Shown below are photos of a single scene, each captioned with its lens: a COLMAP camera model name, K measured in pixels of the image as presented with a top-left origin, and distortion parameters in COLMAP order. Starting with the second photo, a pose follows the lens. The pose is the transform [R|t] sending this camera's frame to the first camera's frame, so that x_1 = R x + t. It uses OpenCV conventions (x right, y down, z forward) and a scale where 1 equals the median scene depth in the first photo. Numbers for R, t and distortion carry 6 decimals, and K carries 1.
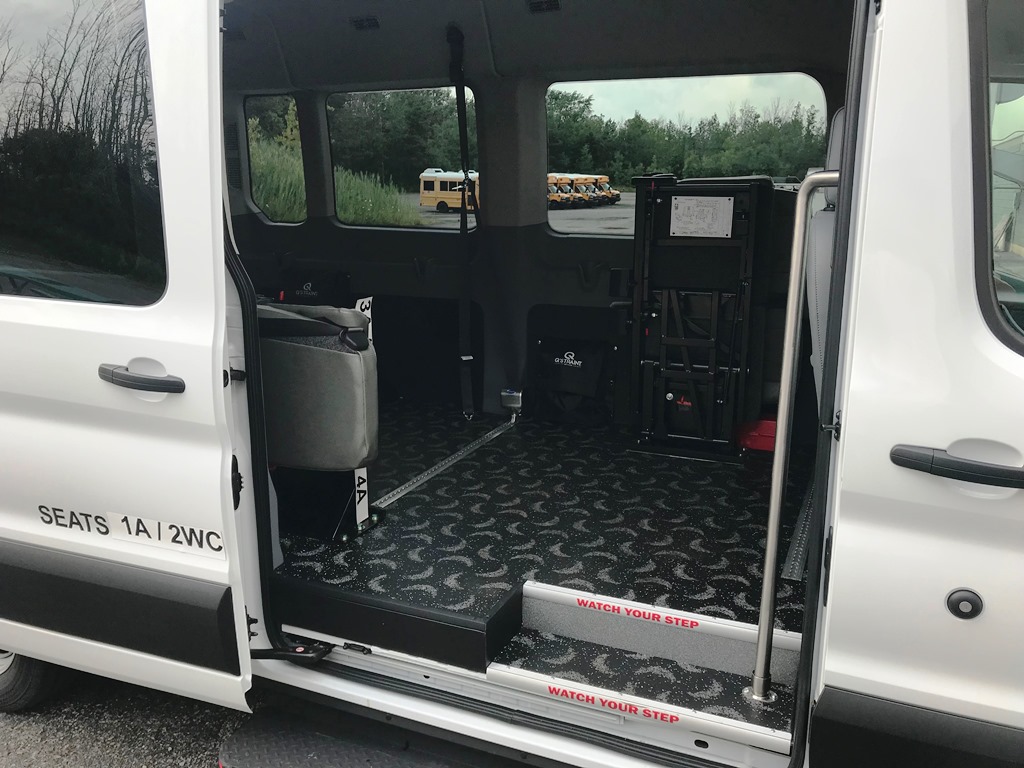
lens RADIAL K [[847.2, 0, 512.0], [0, 847.2, 384.0], [0, 0, 1]] dist [0.043001, -0.046556]
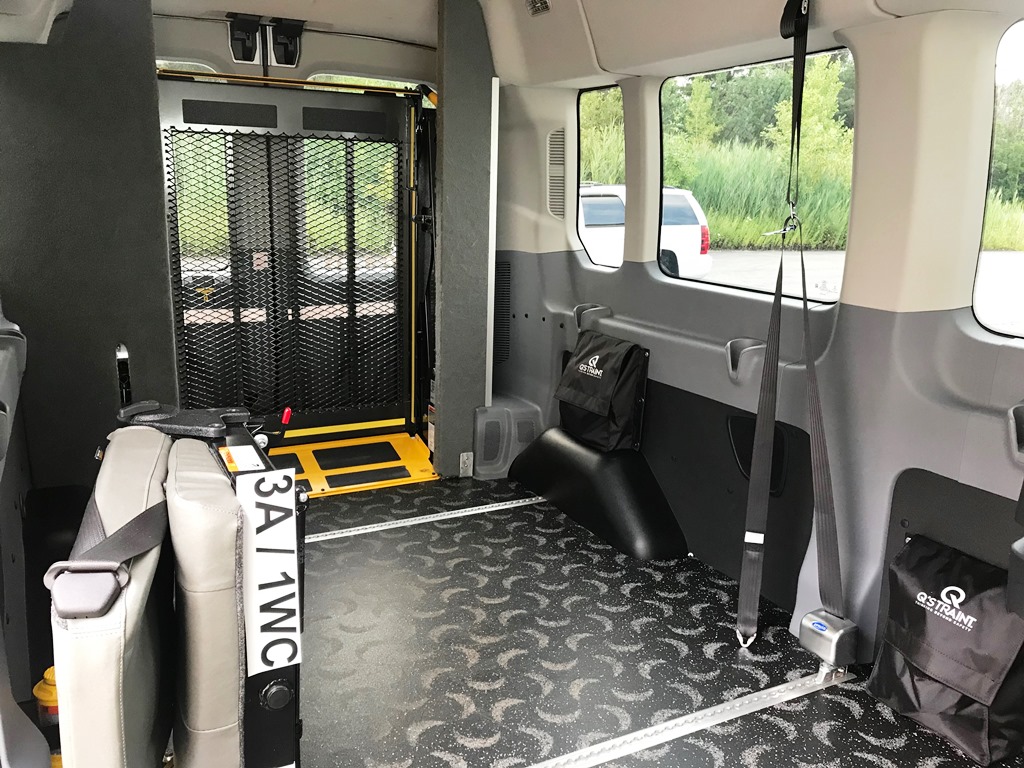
lens RADIAL K [[847.2, 0, 512.0], [0, 847.2, 384.0], [0, 0, 1]] dist [0.043001, -0.046556]
pose [[0.777205, 0.159676, -0.608651, 0.159412], [-0.166983, 0.984925, 0.045164, -0.140352], [0.606687, 0.066533, 0.792152, 0.501269]]
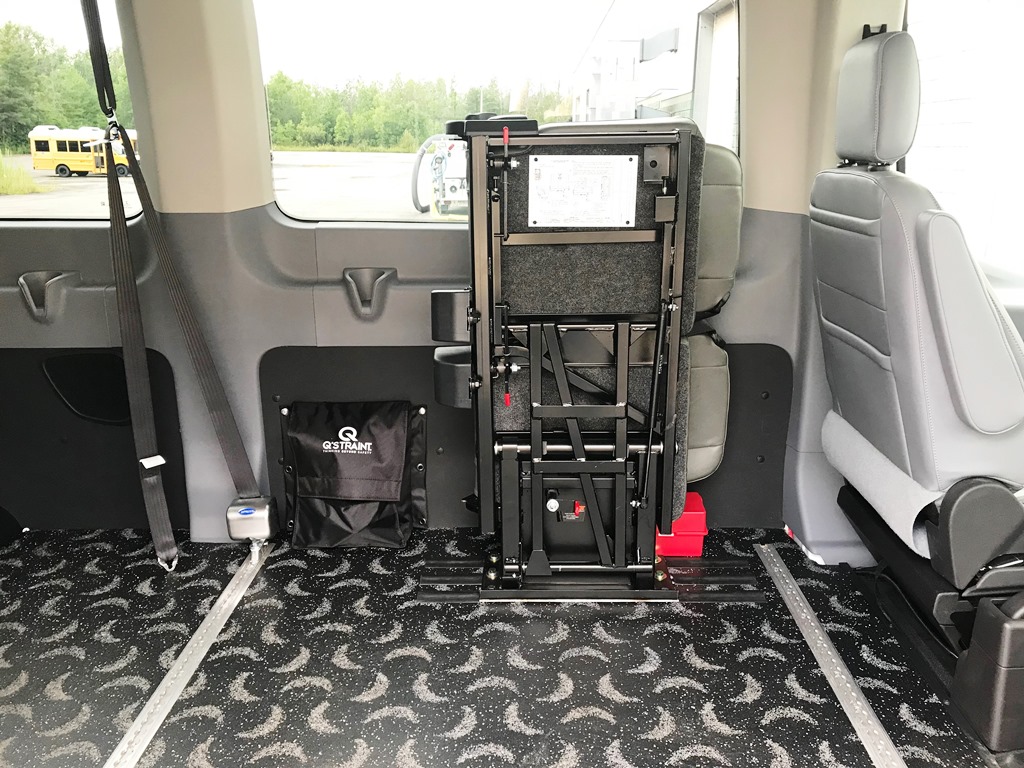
lens RADIAL K [[846.2, 0, 512.0], [0, 846.2, 384.0], [0, 0, 1]] dist [0.093520, -0.160253]
pose [[0.924281, -0.110596, 0.365340, -0.039349], [0.094360, 0.993602, 0.062061, -0.100498], [-0.369866, -0.022888, 0.928803, 0.450926]]
